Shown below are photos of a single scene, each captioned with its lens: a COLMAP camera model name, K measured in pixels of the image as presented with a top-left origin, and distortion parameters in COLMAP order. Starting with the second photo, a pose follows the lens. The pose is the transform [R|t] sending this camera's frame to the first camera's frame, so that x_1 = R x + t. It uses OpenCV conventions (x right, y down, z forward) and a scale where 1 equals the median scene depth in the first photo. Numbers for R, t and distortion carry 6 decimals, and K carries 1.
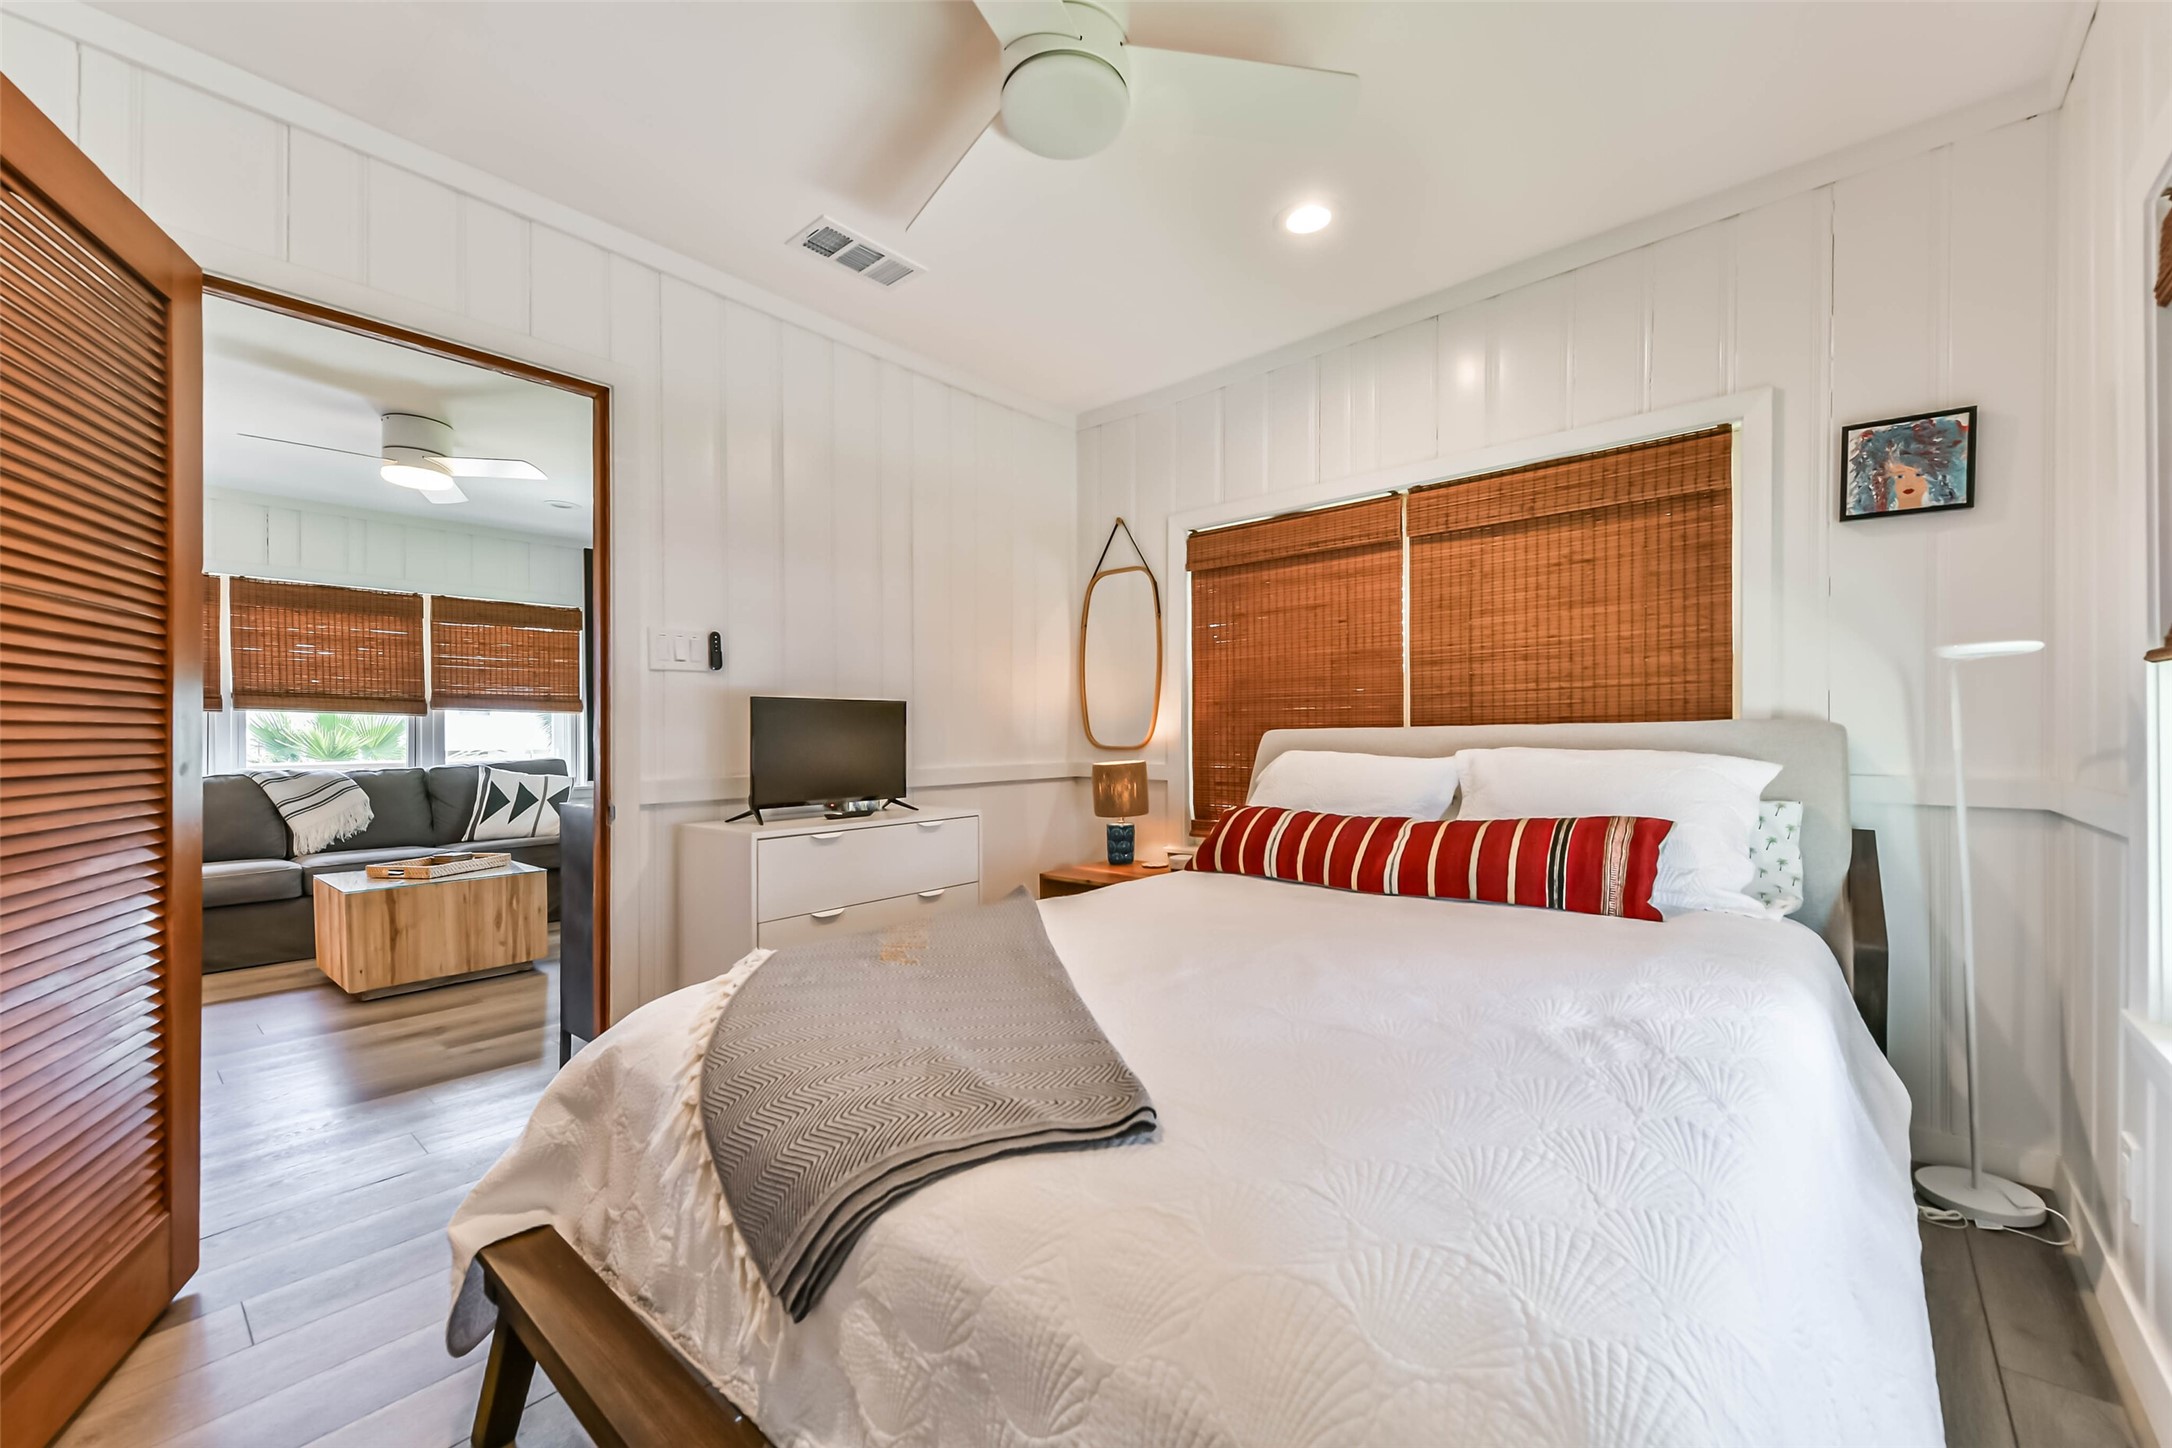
lens RADIAL K [[863.8, 0, 1093.4], [0, 863.8, 735.8], [0, 0, 1]] dist [0.034340, -0.011883]
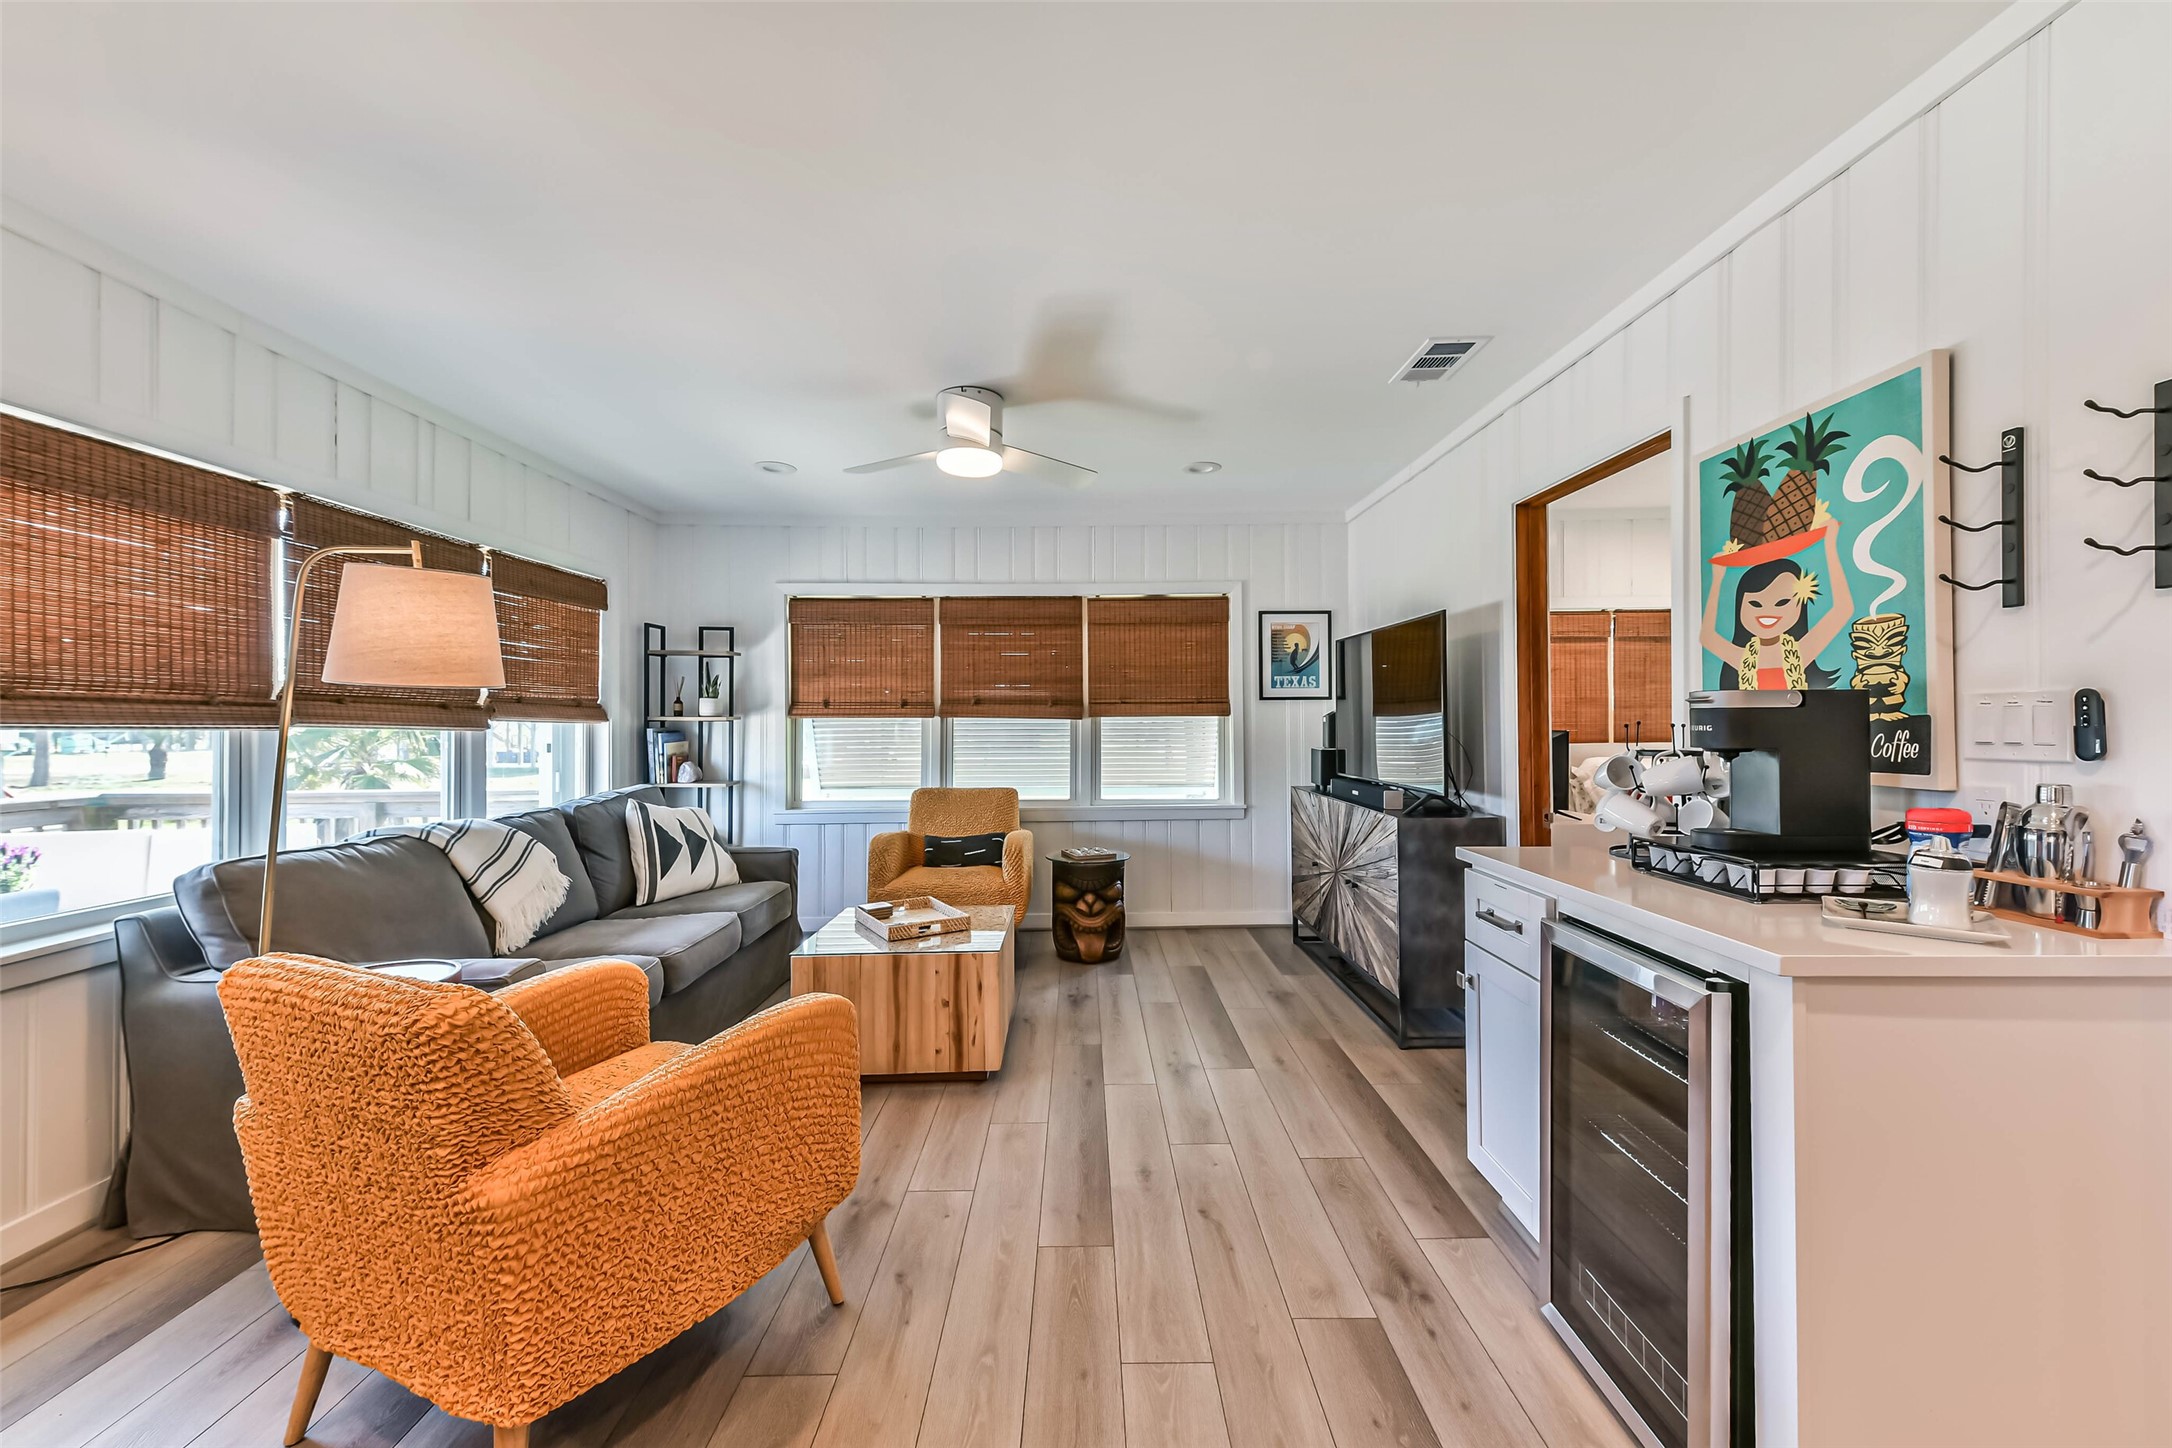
lens RADIAL K [[839.4, 0, 1090.3], [0, 839.4, 717.9], [0, 0, 1]] dist [0.032276, -0.015167]
pose [[0.745832, 0.006051, 0.666106, -0.983310], [0.006032, 0.999856, -0.015837, -0.023007], [-0.666106, 0.015830, 0.745689, 0.249879]]
